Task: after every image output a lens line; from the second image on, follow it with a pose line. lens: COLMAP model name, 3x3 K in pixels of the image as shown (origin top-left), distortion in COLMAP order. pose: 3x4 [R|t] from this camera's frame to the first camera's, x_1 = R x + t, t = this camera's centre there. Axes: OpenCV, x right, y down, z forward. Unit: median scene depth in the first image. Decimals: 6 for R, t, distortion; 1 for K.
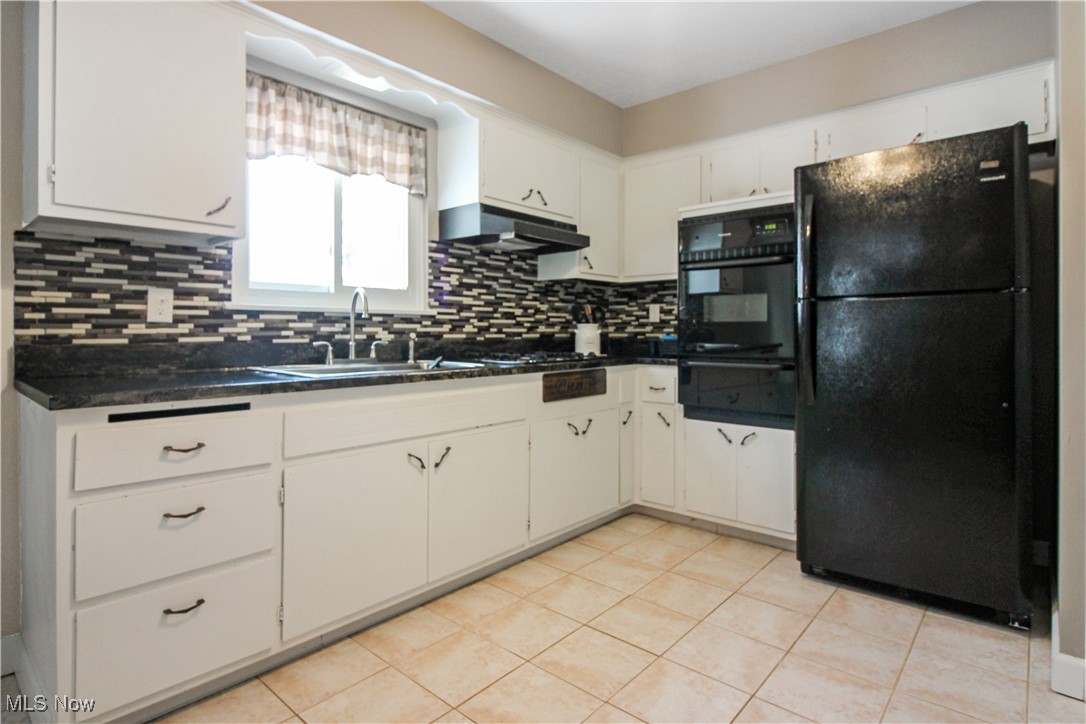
lens RADIAL K [[555.8, 0, 539.4], [0, 555.8, 330.9], [0, 0, 1]] dist [-0.005575, -0.006512]
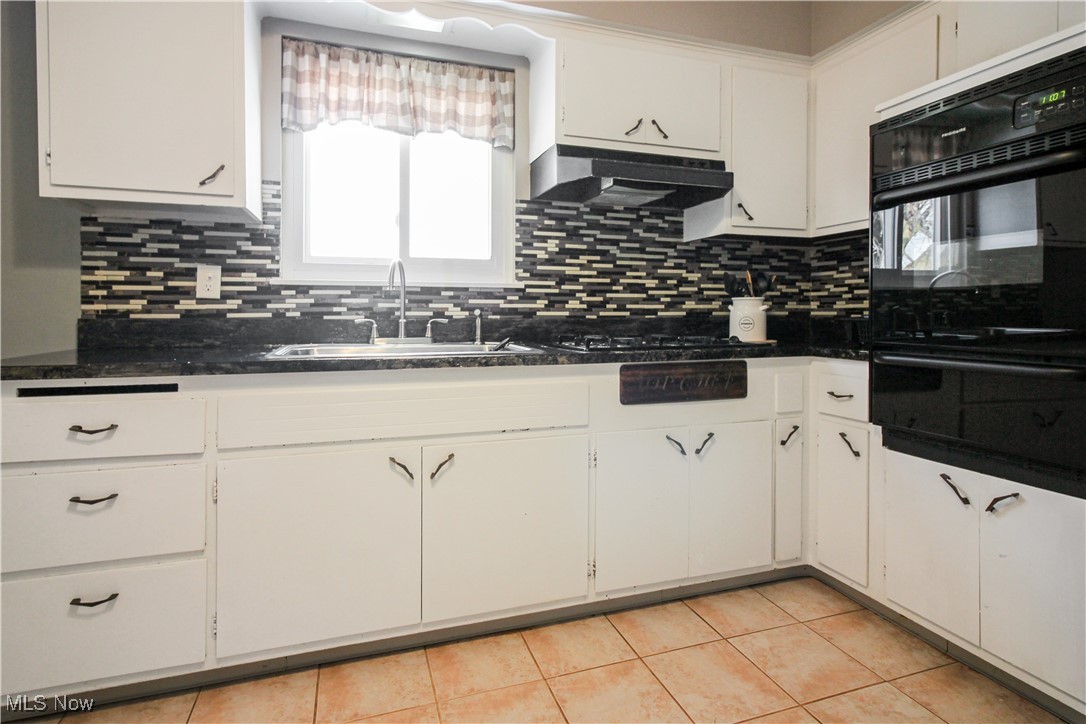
lens RADIAL K [[536.3, 0, 525.5], [0, 536.3, 314.0], [0, 0, 1]] dist [-0.003743, 0.001863]
pose [[0.862183, -0.000294, -0.506597, 0.260084], [0.001621, 0.999996, 0.002180, 0.009919], [0.506595, -0.002701, 0.862180, 0.345641]]
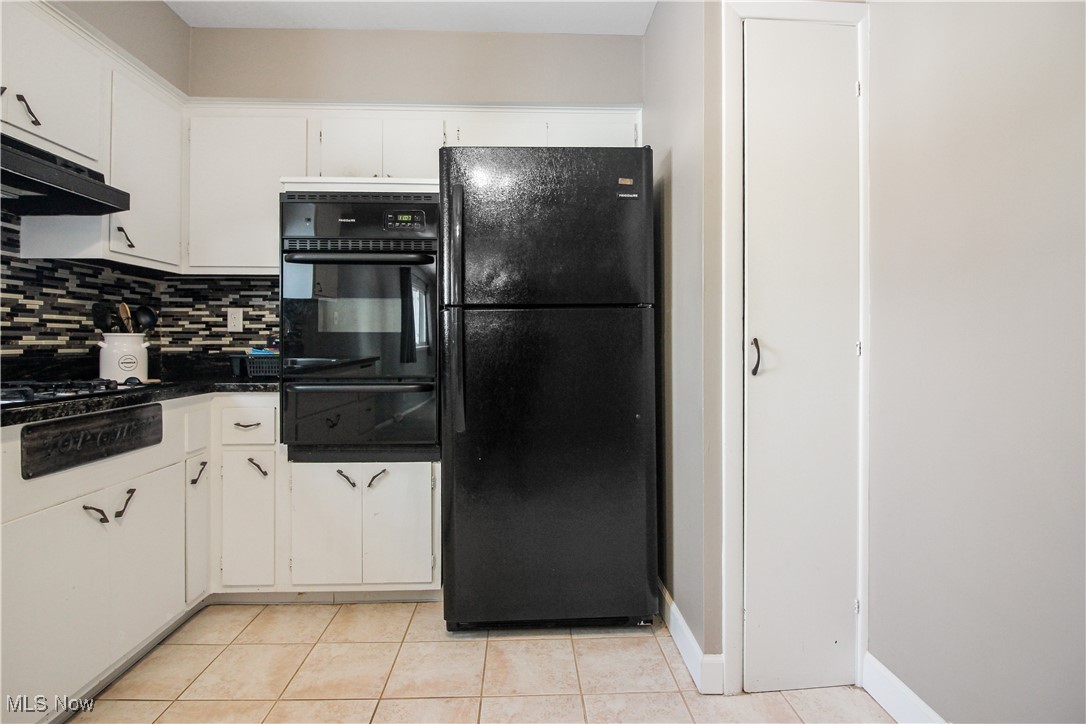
lens RADIAL K [[536.3, 0, 533.2], [0, 536.3, 343.1], [0, 0, 1]] dist [-0.003743, 0.001863]
pose [[0.731234, 0.000201, 0.682127, 0.012990], [-0.001466, 0.999998, 0.001277, -0.002973], [-0.682125, -0.001934, 0.731233, 0.303015]]
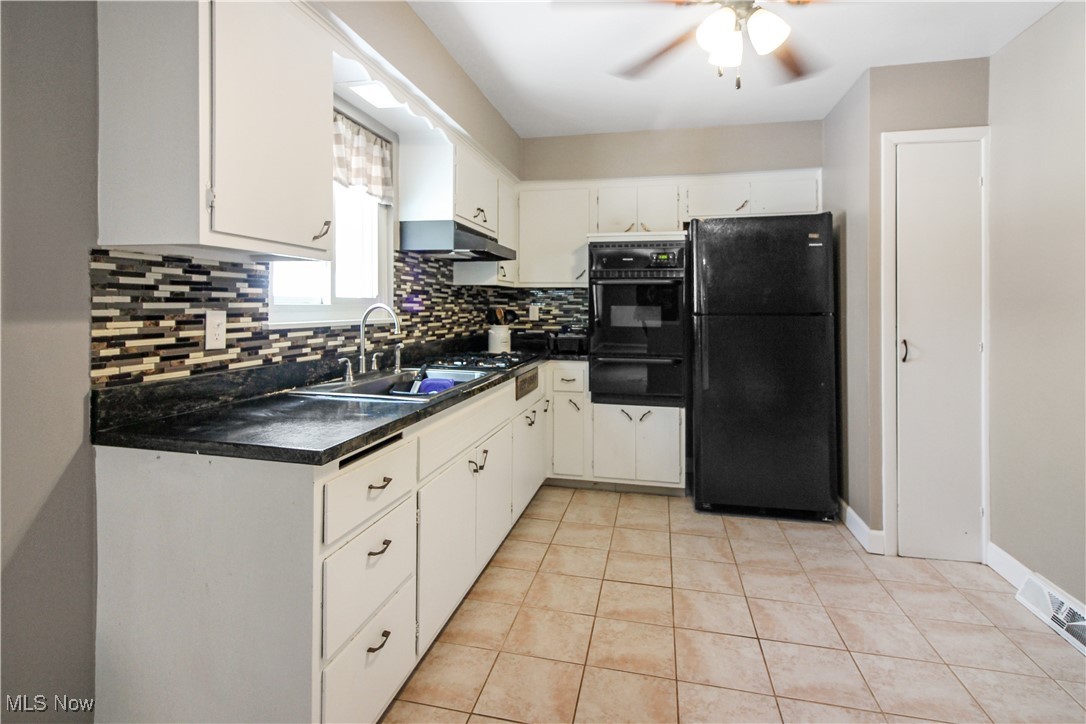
lens RADIAL K [[536.3, 0, 529.4], [0, 536.3, 299.9], [0, 0, 1]] dist [-0.003743, 0.001863]
pose [[0.885226, 0.011277, 0.465024, -0.503666], [-0.006144, 0.999902, -0.012552, -0.068226], [-0.465120, 0.008255, 0.885209, -0.000358]]
